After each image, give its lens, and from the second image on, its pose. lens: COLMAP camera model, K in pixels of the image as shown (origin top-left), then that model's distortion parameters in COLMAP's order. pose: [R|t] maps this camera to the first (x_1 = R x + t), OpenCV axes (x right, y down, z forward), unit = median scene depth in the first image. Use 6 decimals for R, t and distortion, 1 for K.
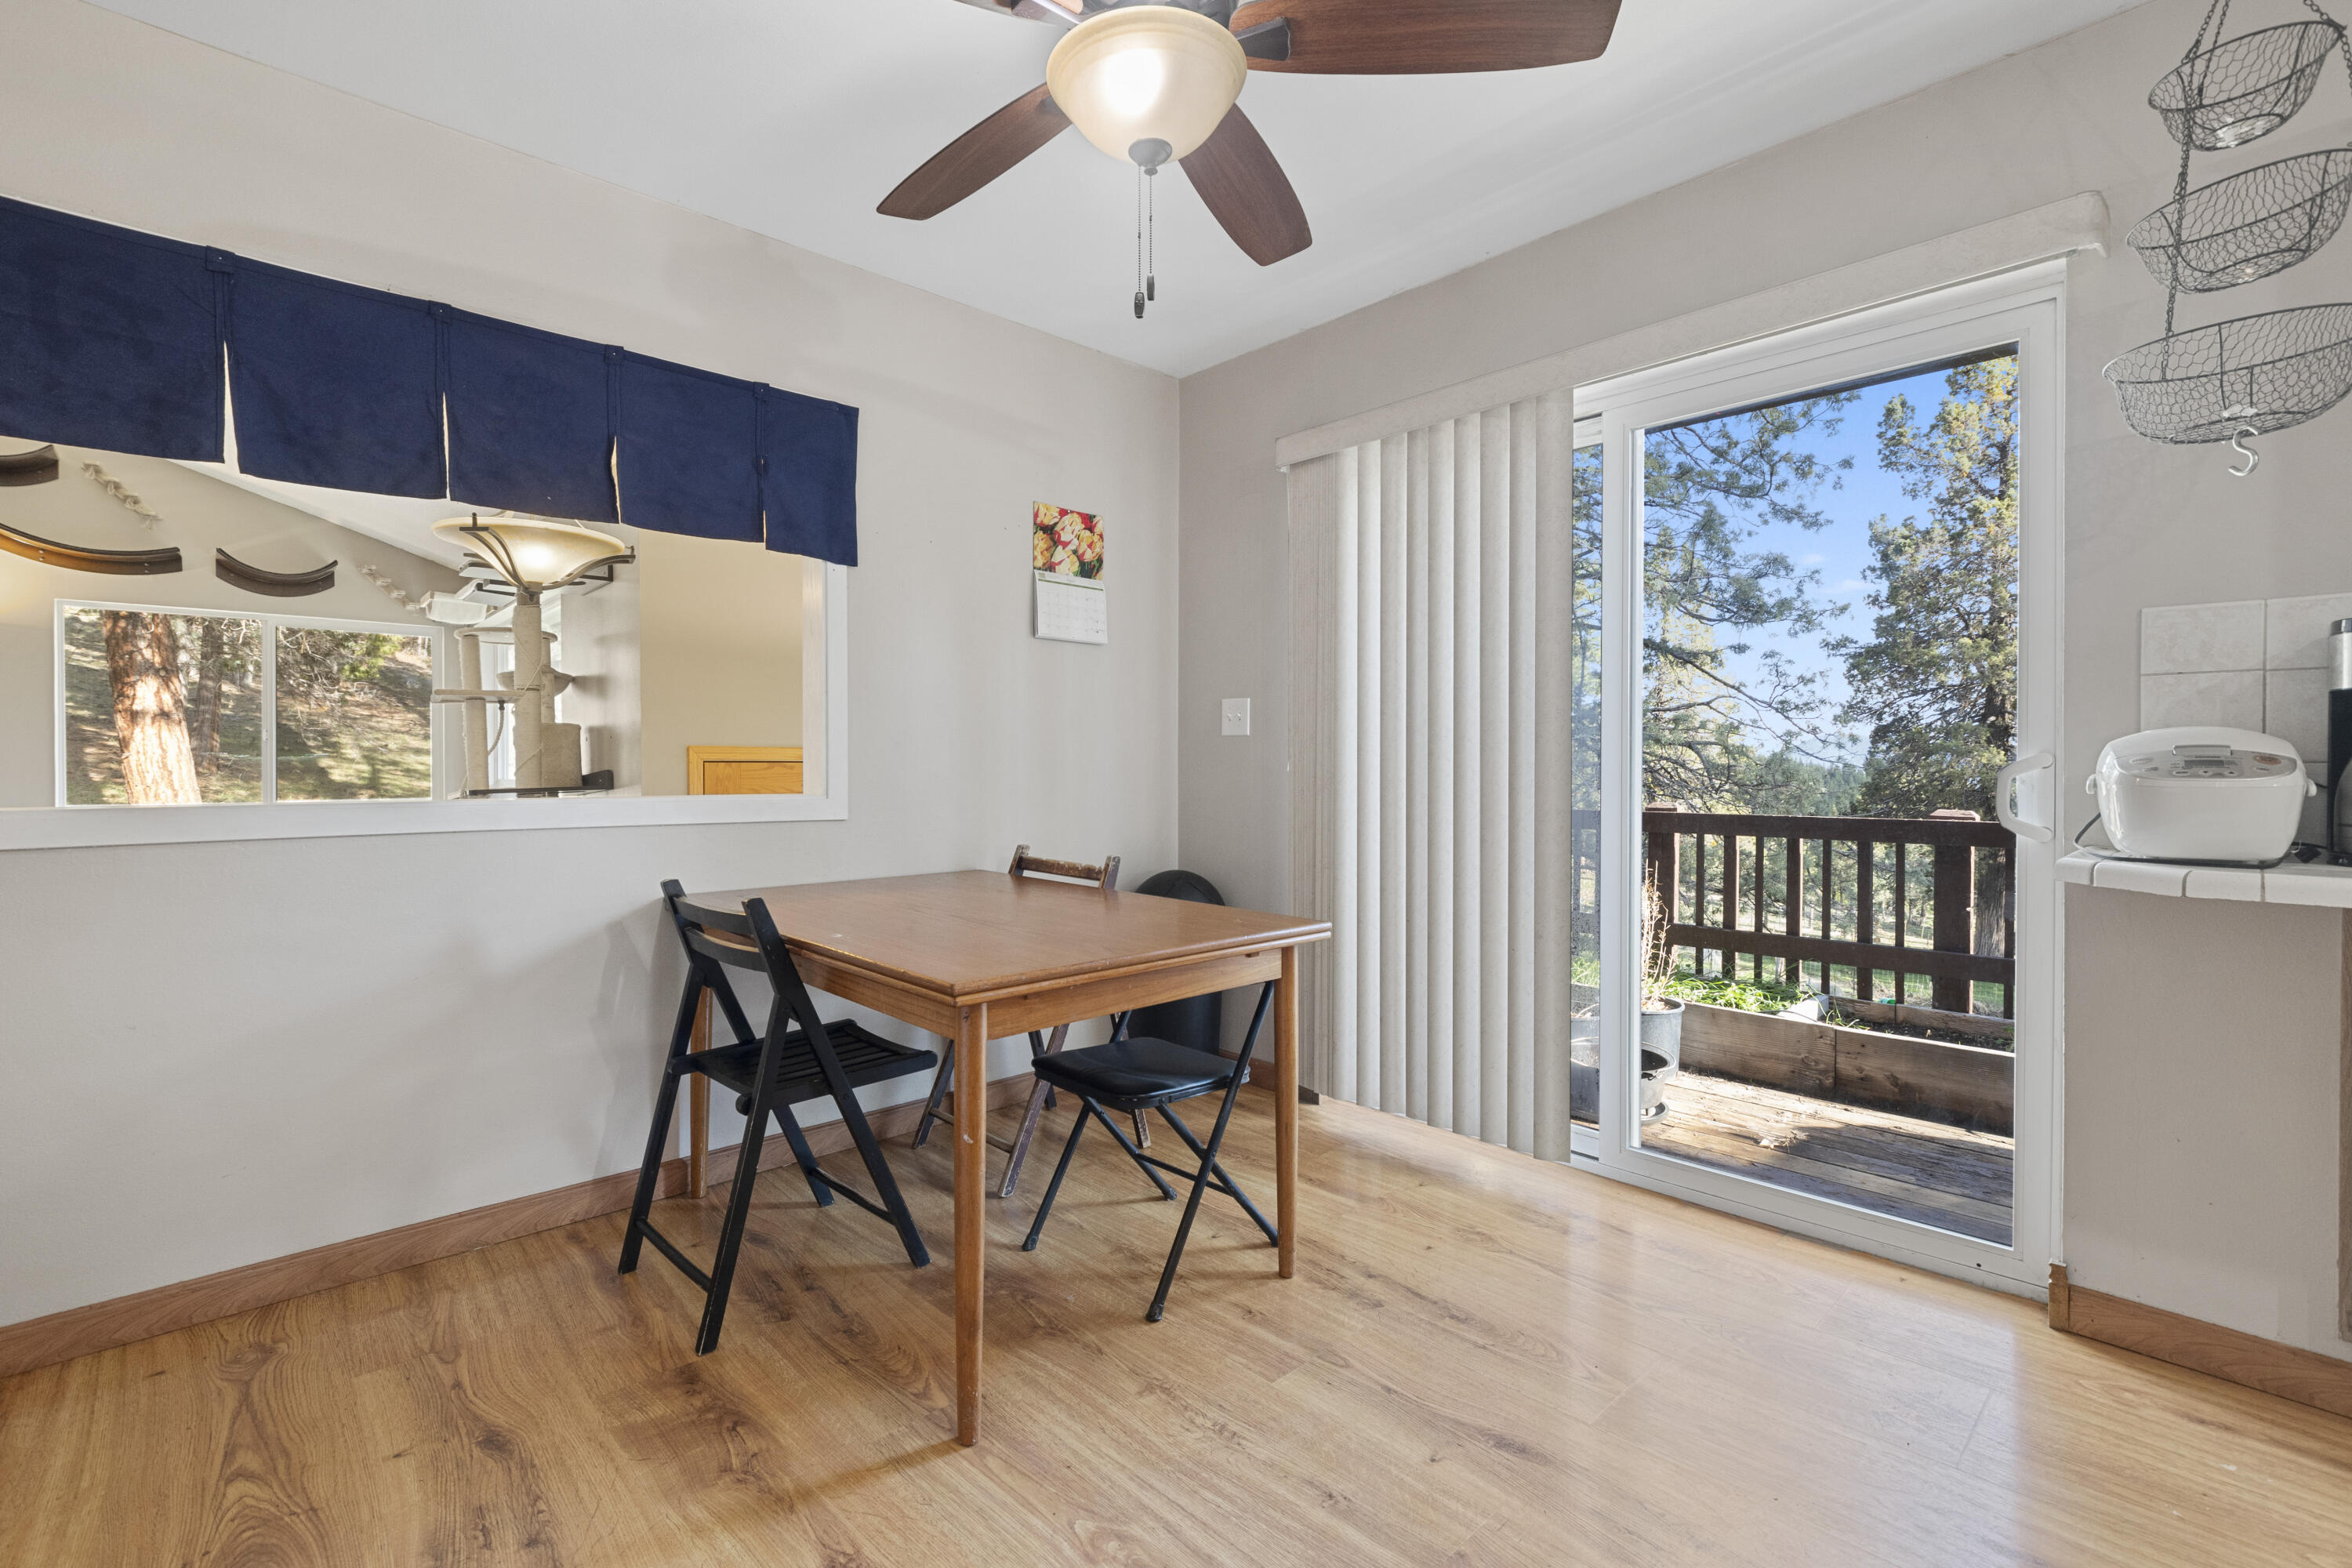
lens RADIAL K [[1030.1, 0, 1174.9], [0, 1030.1, 771.0], [0, 0, 1]] dist [-0.001212, -0.000609]
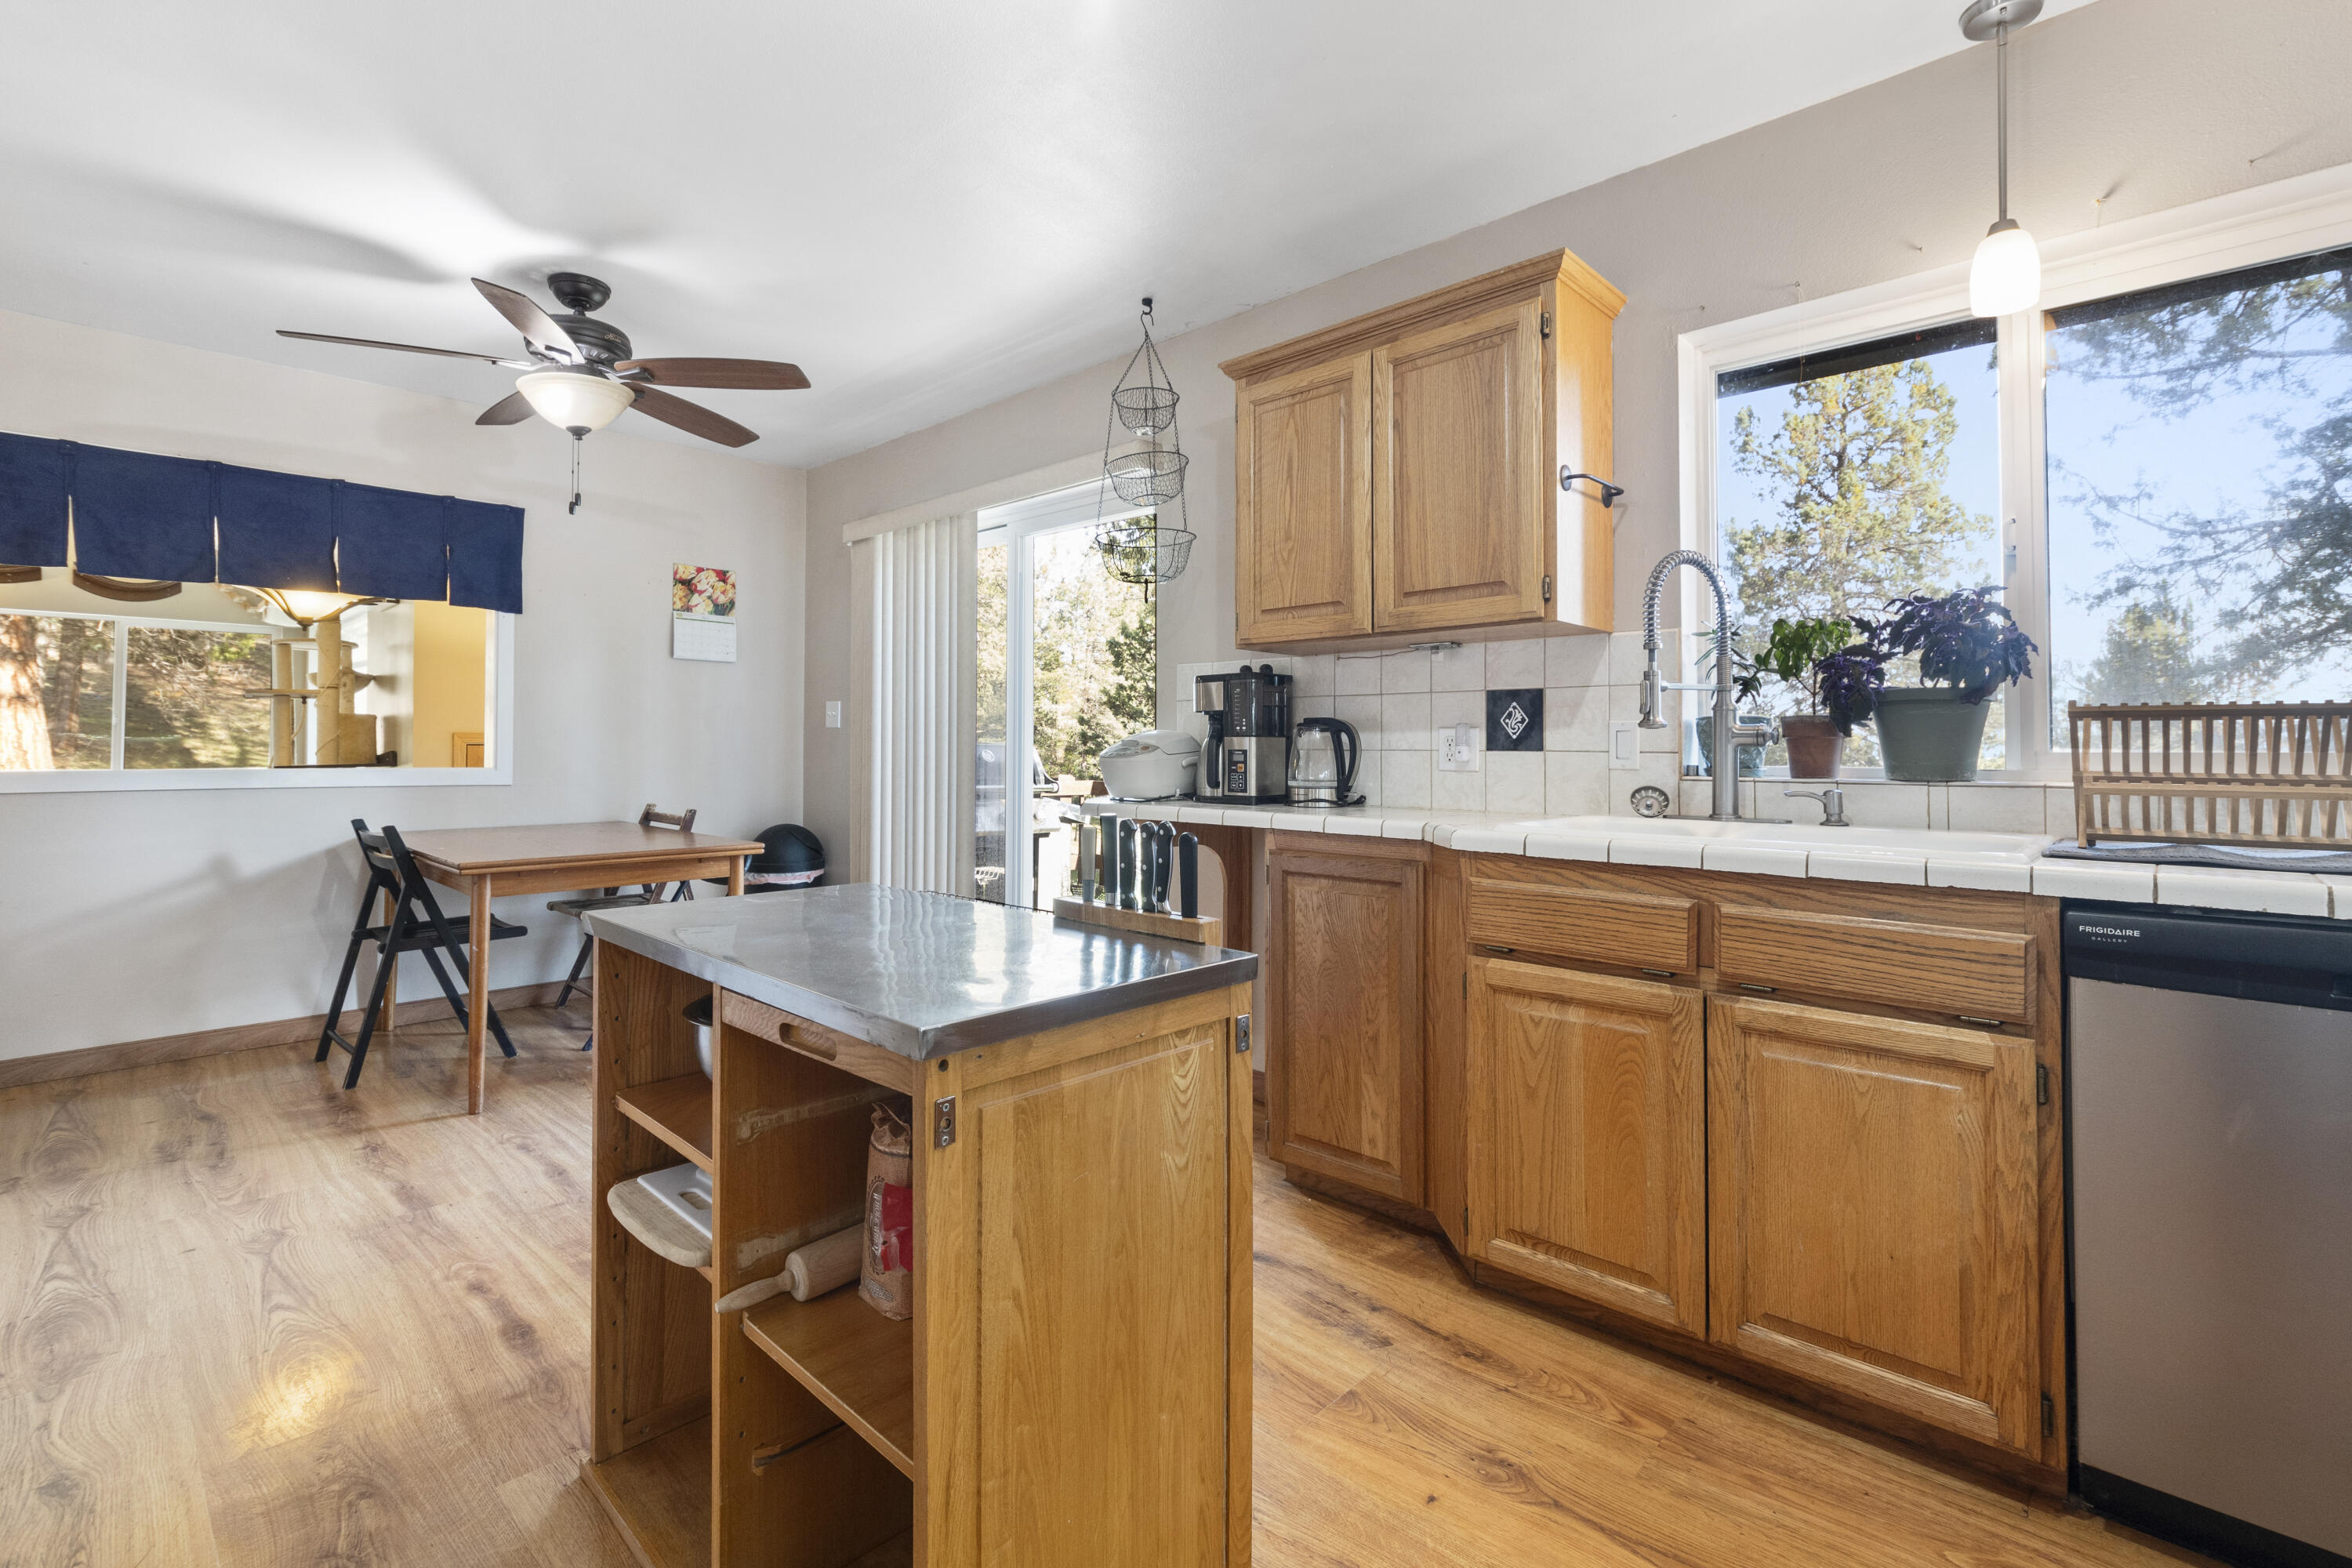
lens RADIAL K [[1056.7, 0, 1180.2], [0, 1056.7, 731.0], [0, 0, 1]] dist [-0.001850, -0.000636]
pose [[0.998309, 0.004897, 0.057928, 0.506594], [-0.003531, 0.999714, -0.023656, 0.002695], [-0.058028, 0.023412, 0.998040, -0.523249]]
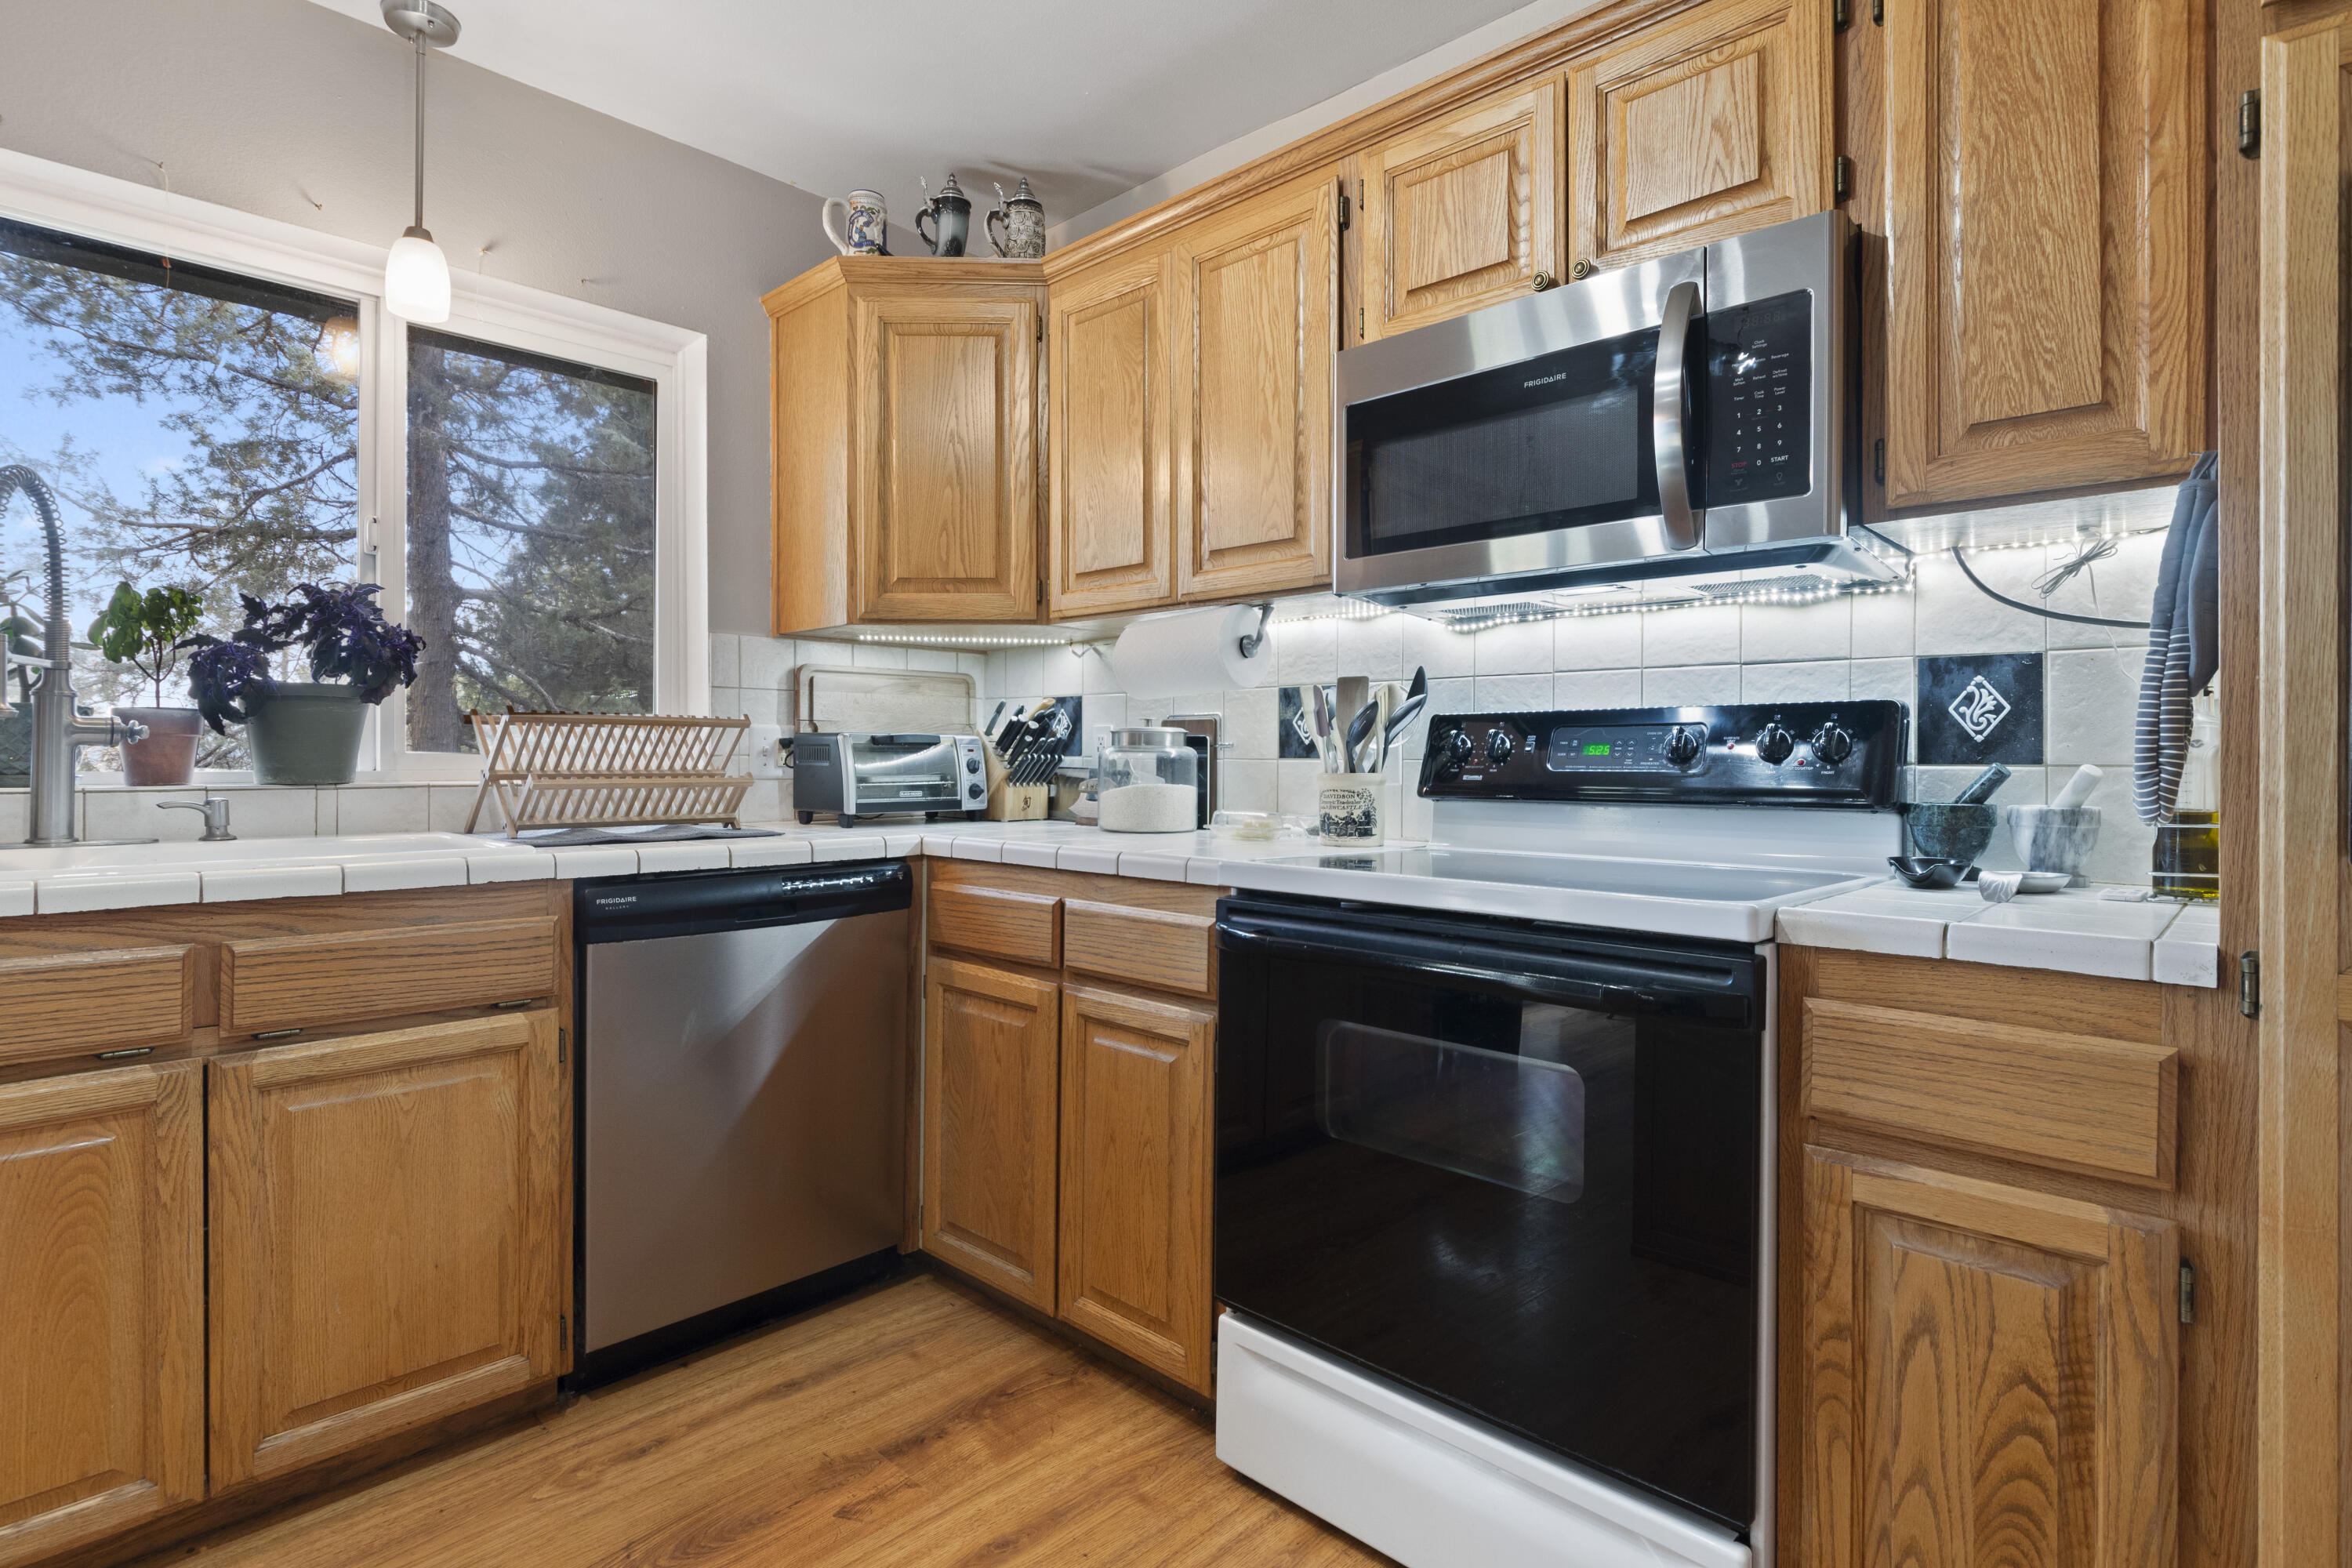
lens RADIAL K [[1161.1, 0, 1174.2], [0, 1161.1, 758.7], [0, 0, 1]] dist [-0.004461, -0.000877]
pose [[-0.050296, -0.000521, 0.998734, 0.310052], [0.003875, 0.999992, 0.000717, 0.003379], [-0.998727, 0.003906, -0.050293, -0.349089]]
